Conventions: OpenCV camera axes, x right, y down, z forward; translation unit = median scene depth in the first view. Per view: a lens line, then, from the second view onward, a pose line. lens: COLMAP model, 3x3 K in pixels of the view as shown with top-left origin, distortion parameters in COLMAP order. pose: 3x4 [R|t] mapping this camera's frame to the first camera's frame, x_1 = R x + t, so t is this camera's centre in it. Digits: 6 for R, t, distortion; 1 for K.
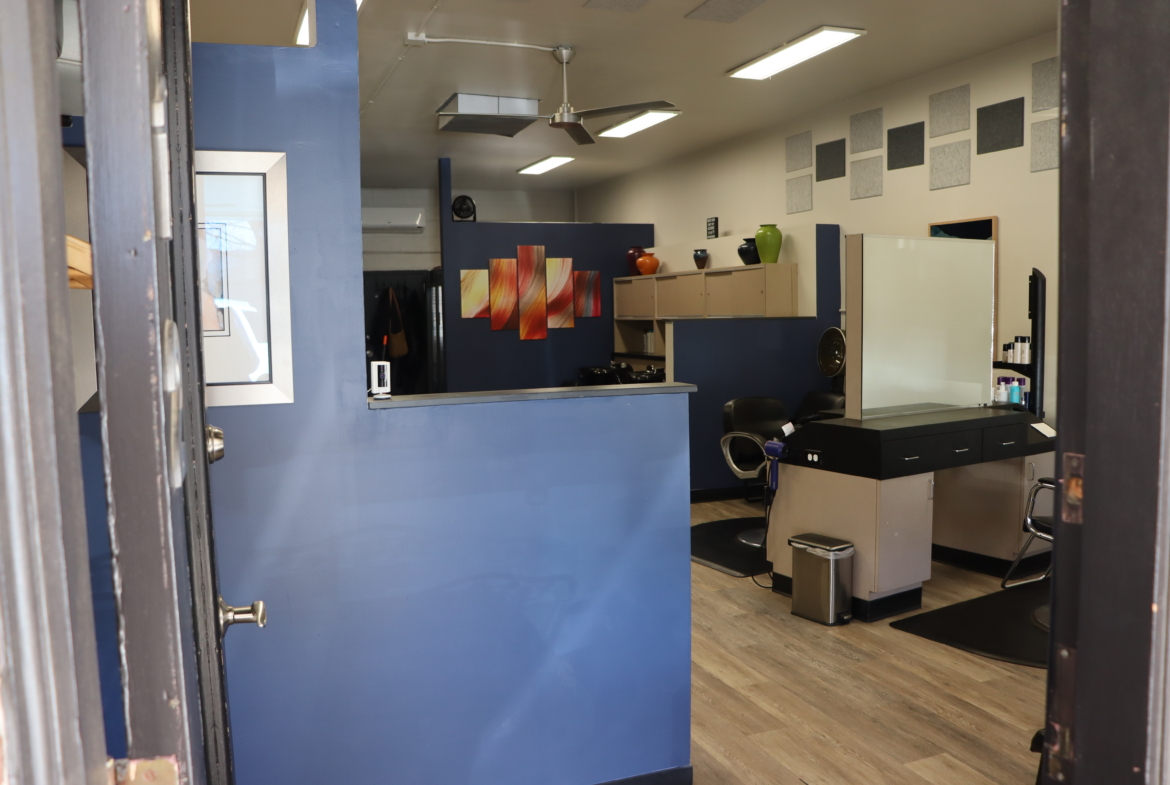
lens RADIAL K [[1023.1, 0, 586.7], [0, 1023.1, 395.1], [0, 0, 1]] dist [-0.116589, 0.095309]
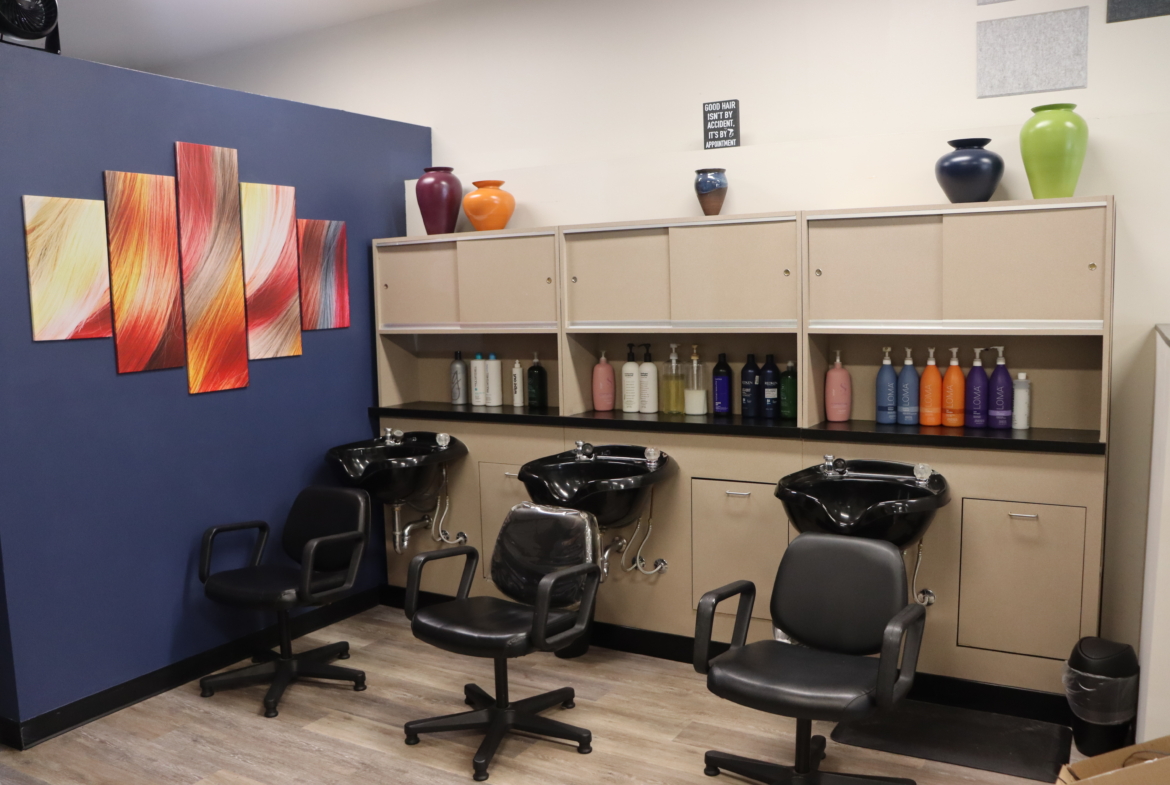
lens RADIAL K [[1023.1, 0, 587.5], [0, 1023.1, 391.7], [0, 0, 1]] dist [-0.116589, 0.095309]
pose [[0.755901, -0.061189, 0.651820, -0.195865], [0.066941, 0.997628, 0.016021, -0.051188], [-0.651254, 0.031523, 0.758204, 0.625139]]
